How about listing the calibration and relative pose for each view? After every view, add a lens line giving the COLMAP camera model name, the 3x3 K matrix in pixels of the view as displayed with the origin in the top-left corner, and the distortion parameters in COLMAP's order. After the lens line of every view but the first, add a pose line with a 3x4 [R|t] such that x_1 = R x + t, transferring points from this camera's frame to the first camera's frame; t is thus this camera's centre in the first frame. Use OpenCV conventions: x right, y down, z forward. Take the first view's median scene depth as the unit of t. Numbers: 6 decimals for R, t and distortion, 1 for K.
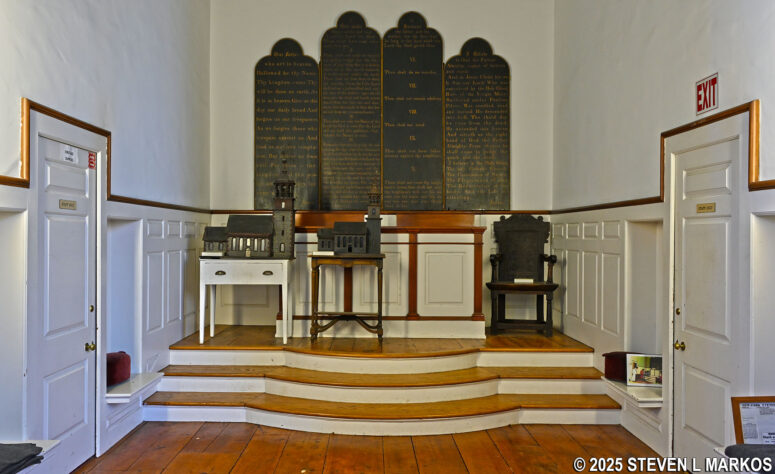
lens RADIAL K [[666.2, 0, 387.5], [0, 666.2, 237.0], [0, 0, 1]] dist [0.013501, 0.003907]
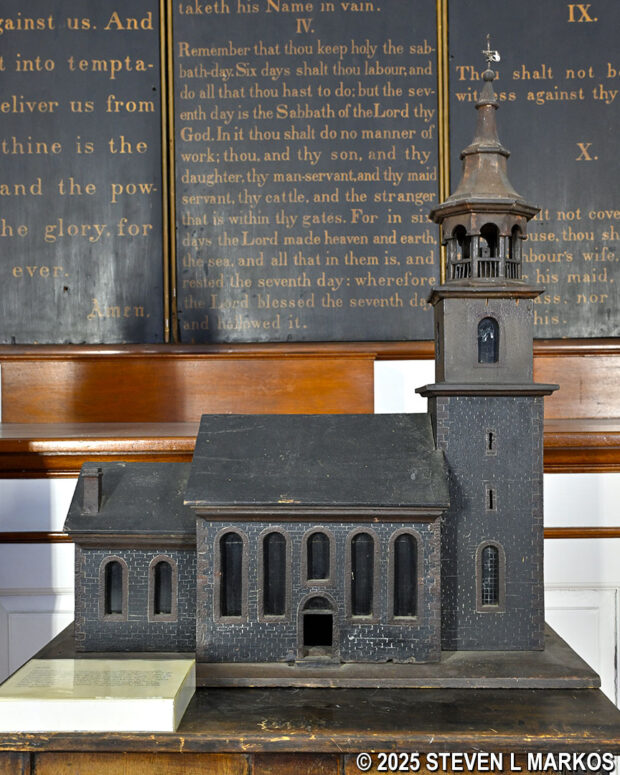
lens RADIAL K [[663.7, 0, 310.0], [0, 663.7, 387.5], [0, 0, 1]] dist [0.000093, -0.000031]
pose [[0.999365, -0.014995, -0.032313, -0.052792], [0.015016, 0.999887, 0.000405, -0.028042], [0.032304, -0.000890, 0.999478, 0.867086]]
